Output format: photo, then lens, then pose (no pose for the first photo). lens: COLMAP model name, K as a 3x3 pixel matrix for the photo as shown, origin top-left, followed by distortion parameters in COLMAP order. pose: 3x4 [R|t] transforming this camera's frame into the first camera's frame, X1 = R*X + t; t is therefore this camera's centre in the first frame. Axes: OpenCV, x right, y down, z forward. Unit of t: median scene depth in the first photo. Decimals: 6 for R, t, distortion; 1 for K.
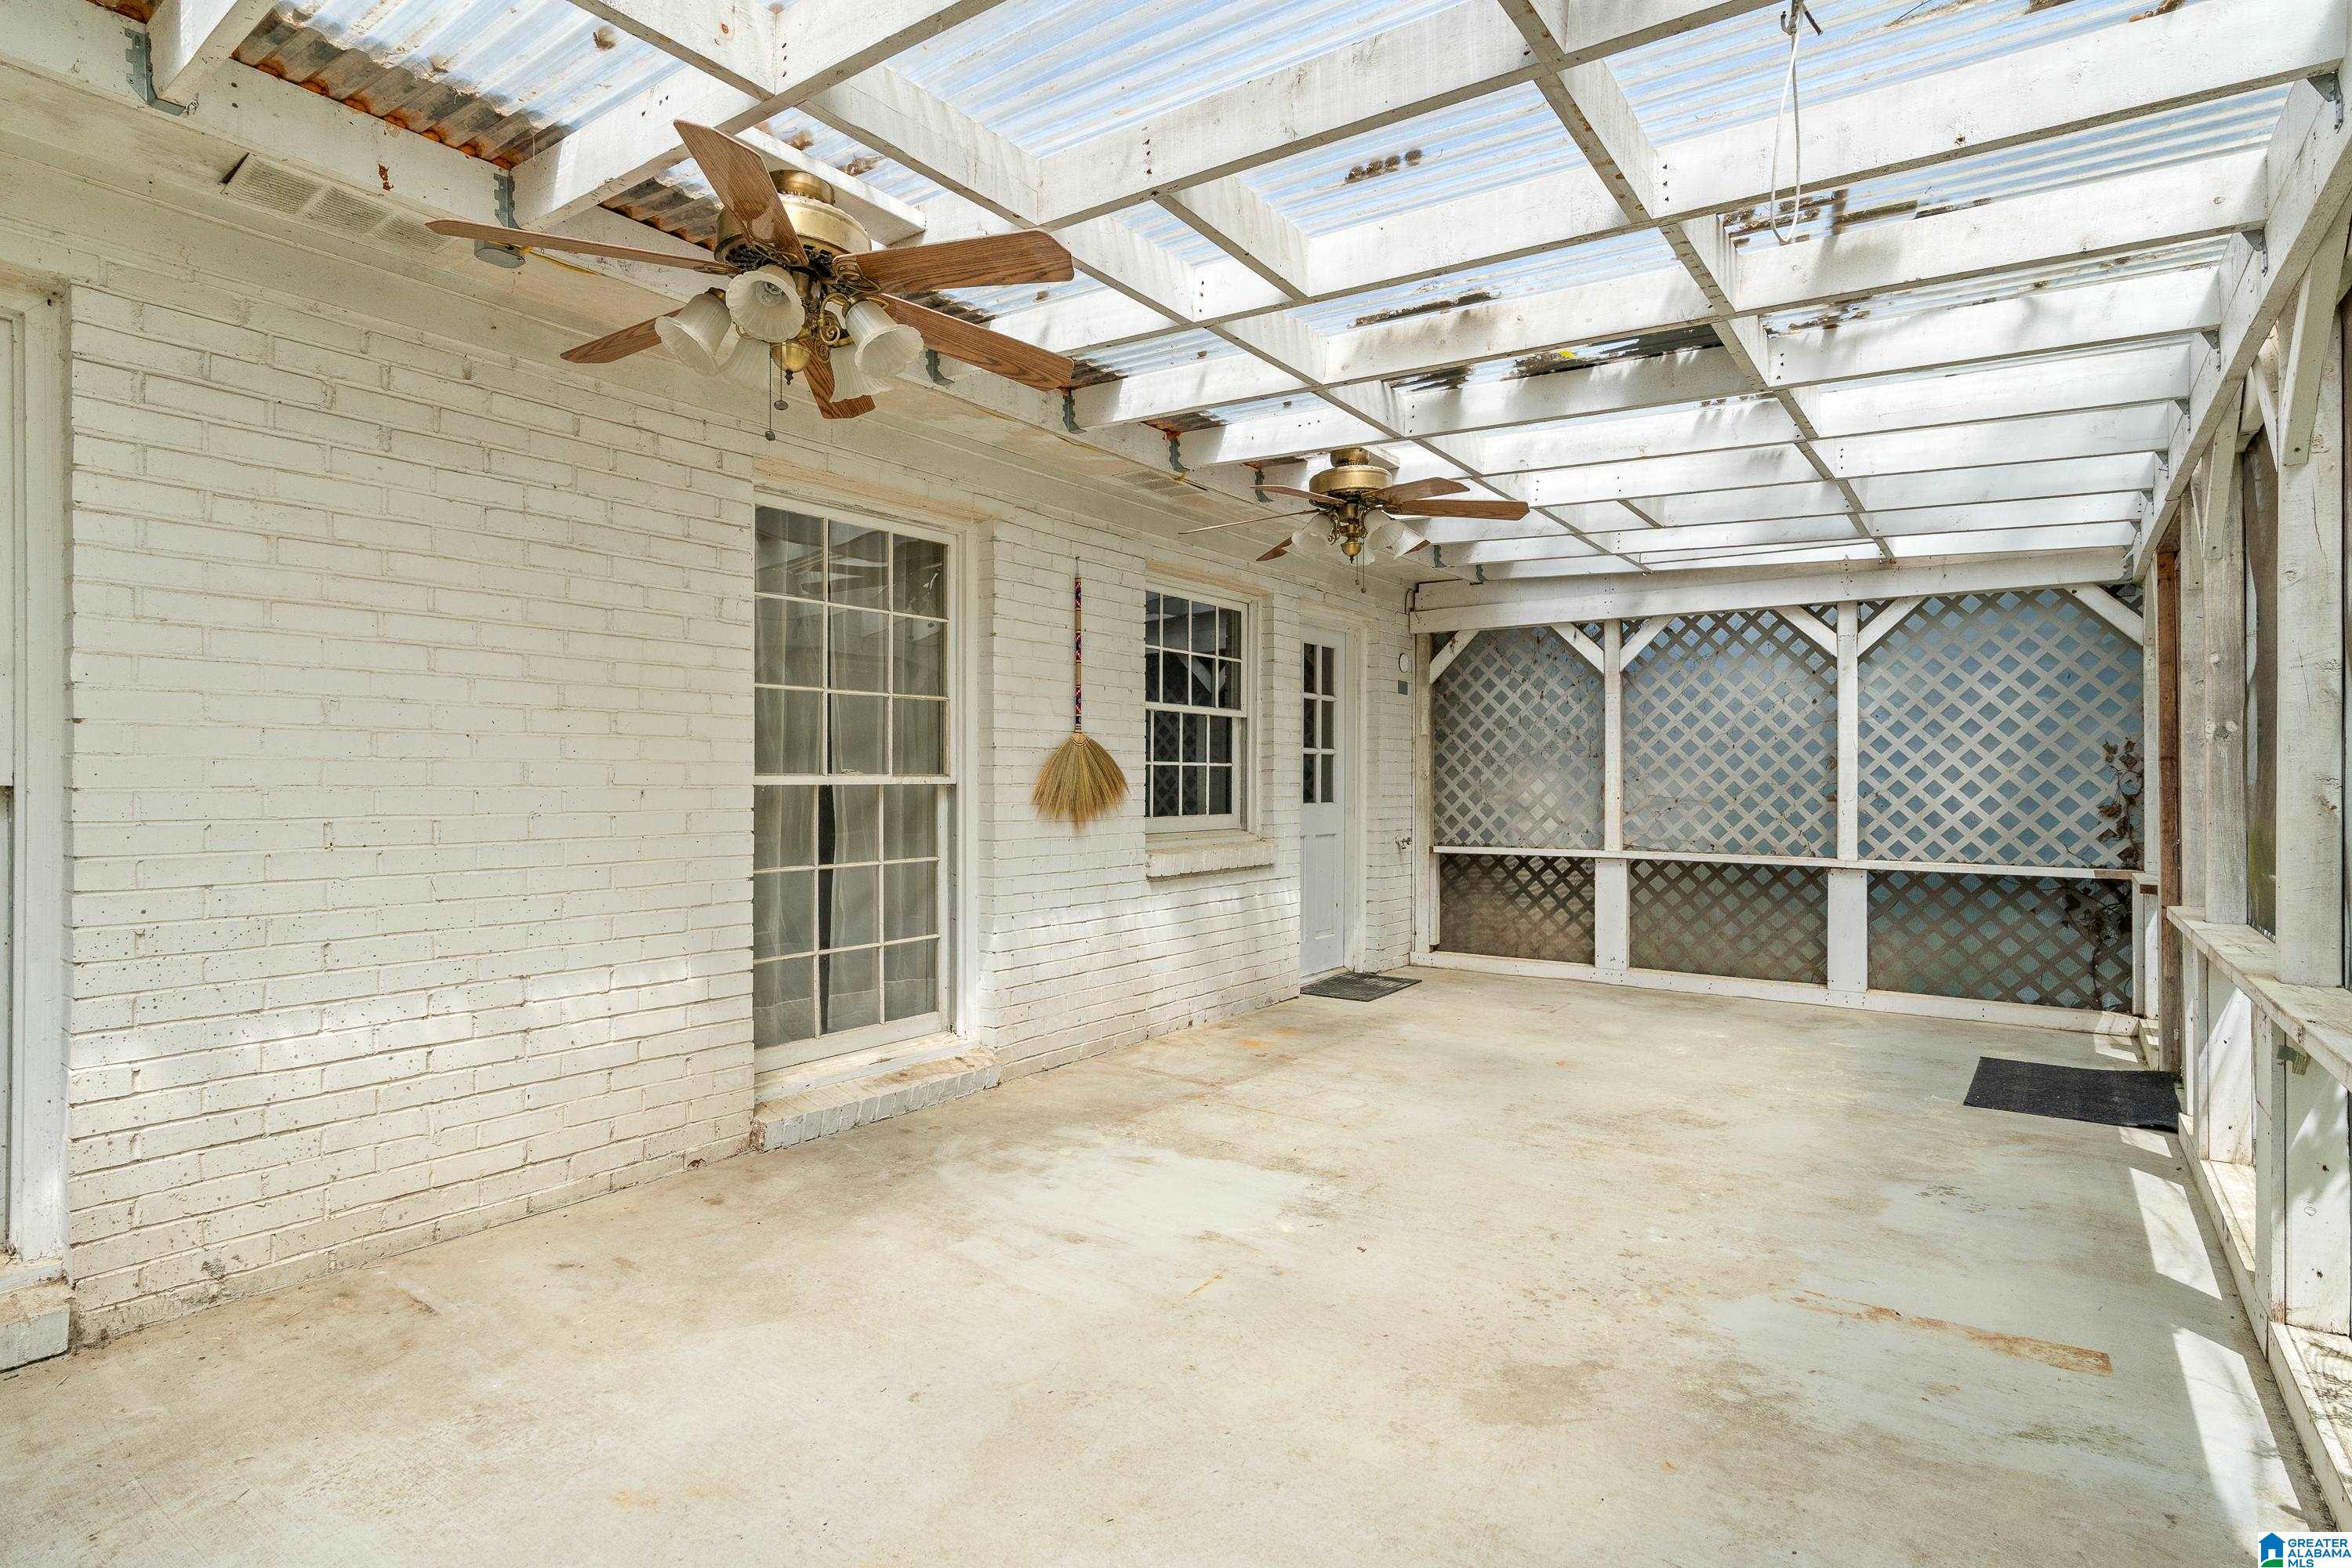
lens RADIAL K [[1142.1, 0, 1173.6], [0, 1142.1, 782.8], [0, 0, 1]] dist [-0.002263, -0.000177]
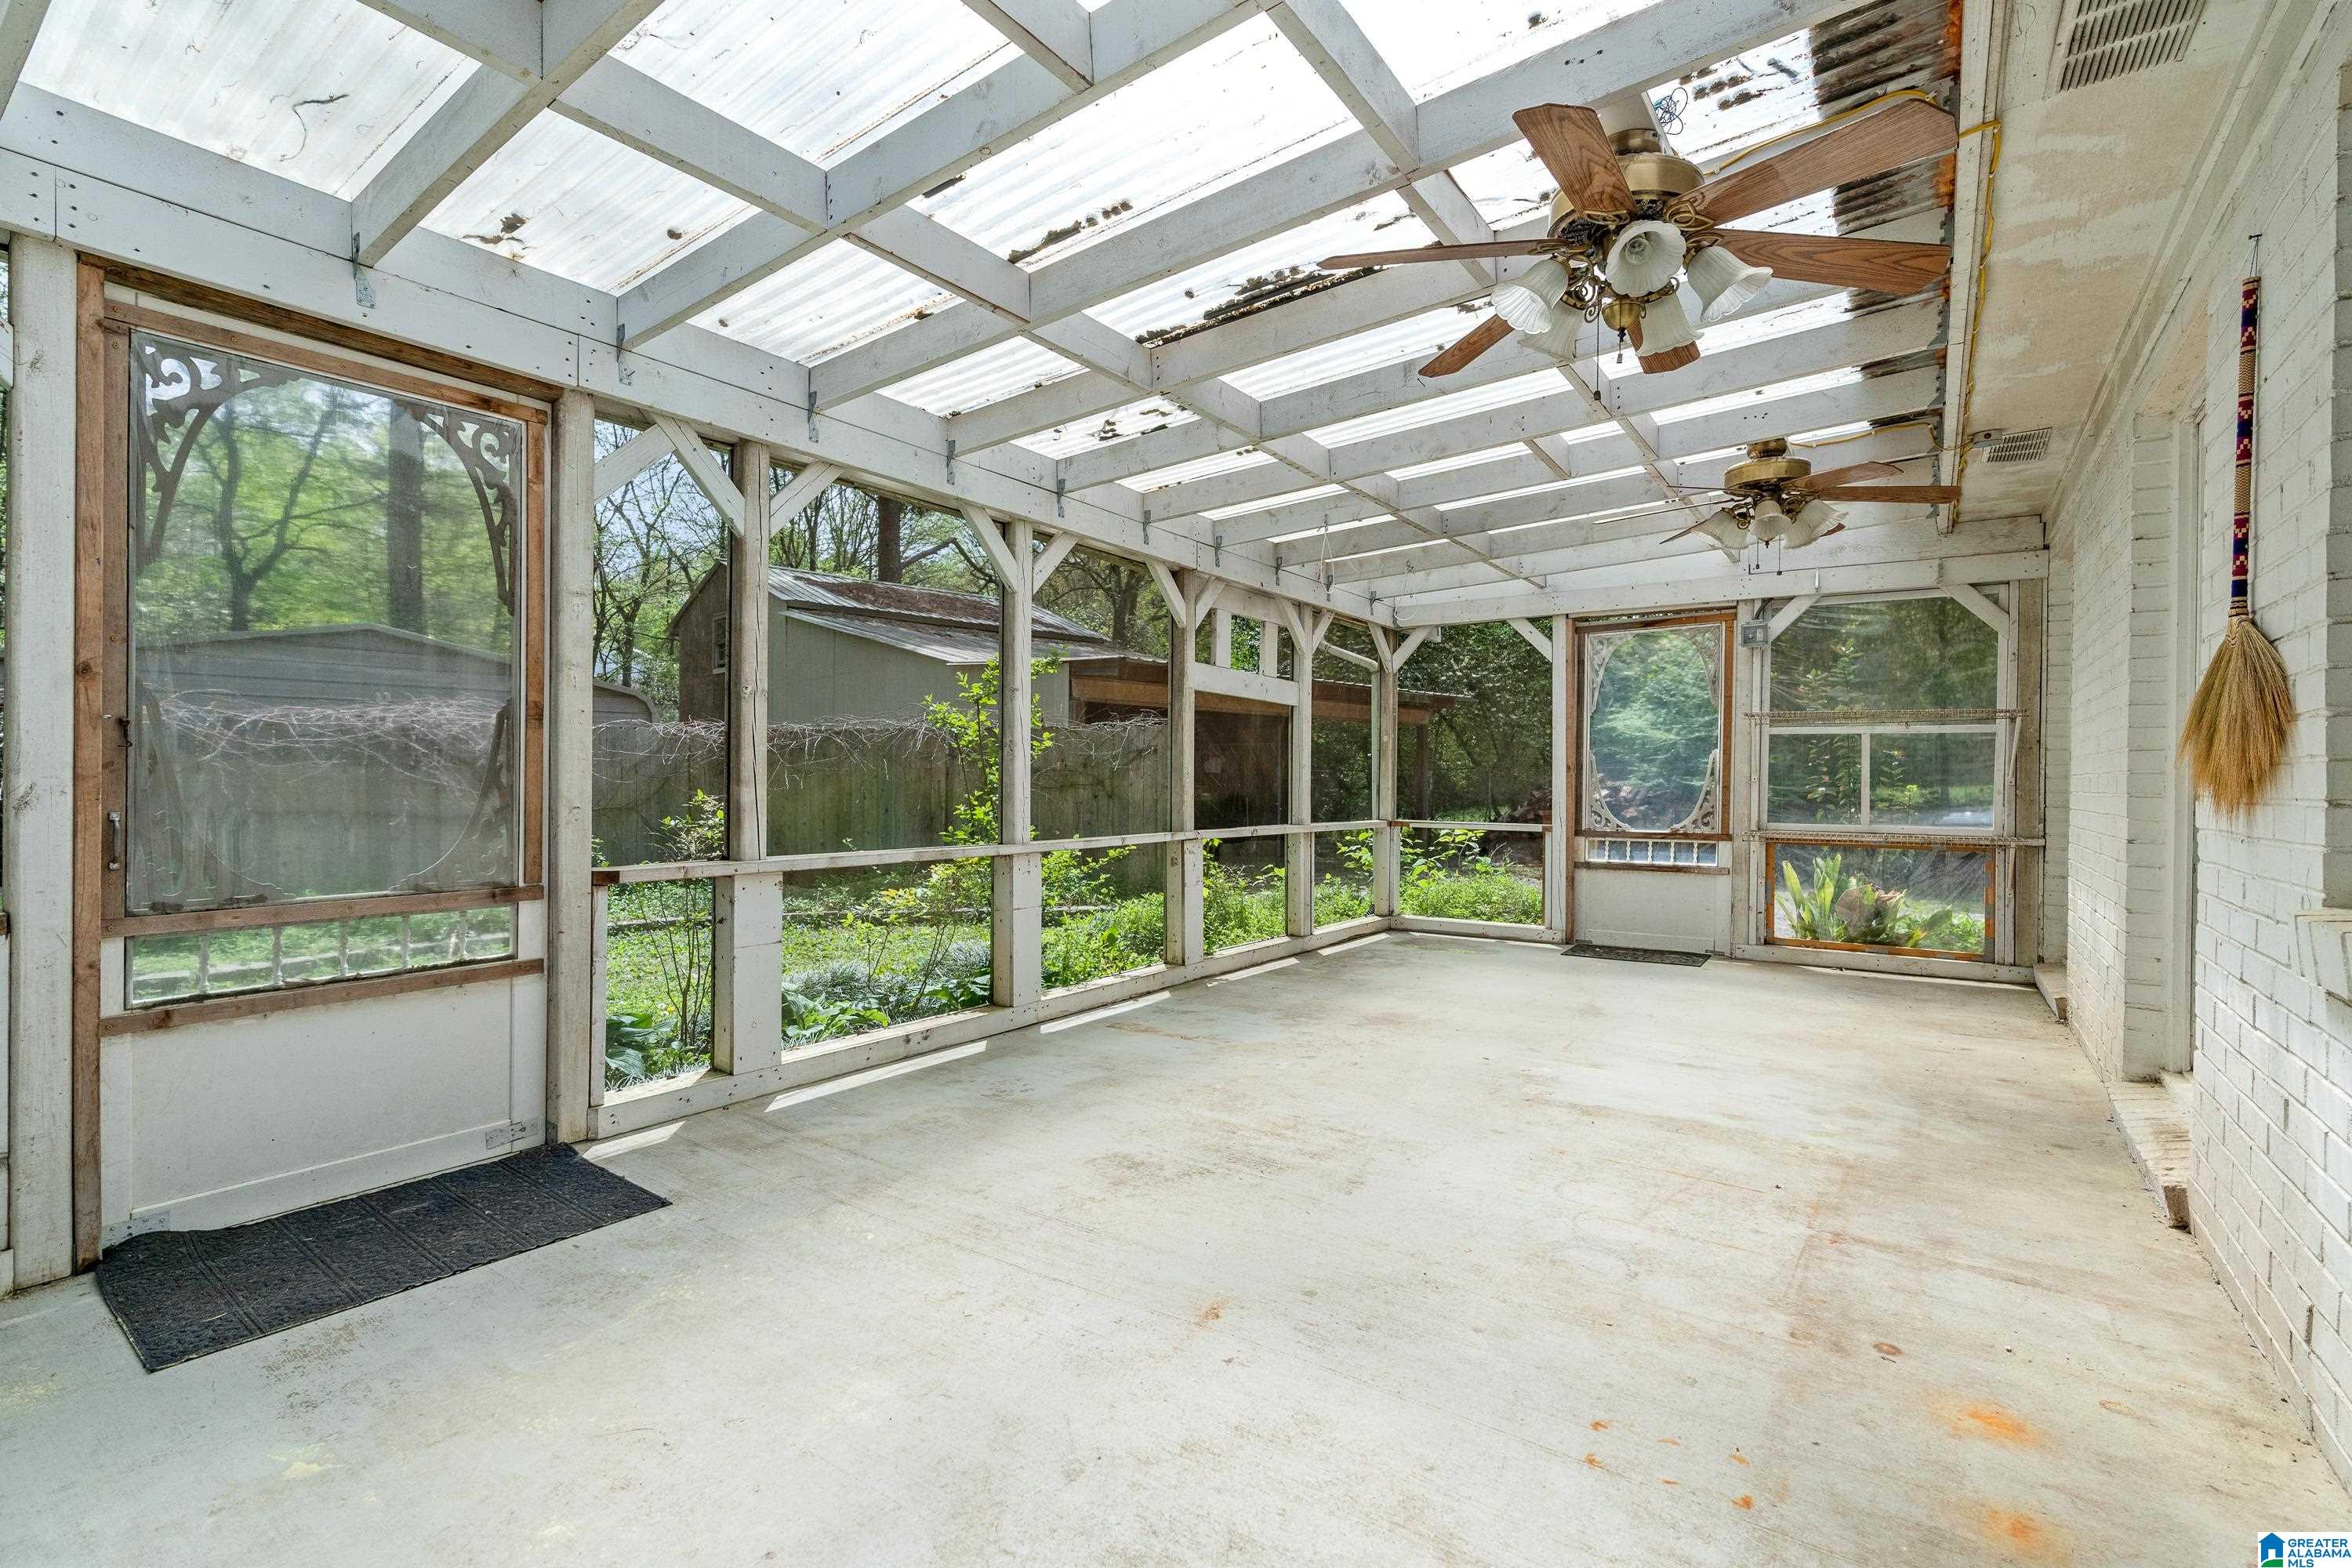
lens RADIAL K [[1047.0, 0, 1178.3], [0, 1047.0, 781.2], [0, 0, 1]] dist [-0.000901, -0.000570]
pose [[-0.999664, -0.009831, -0.023968, 0.469560], [-0.009882, 0.999949, 0.002025, 0.035668], [0.023947, 0.002261, -0.999711, 1.835385]]
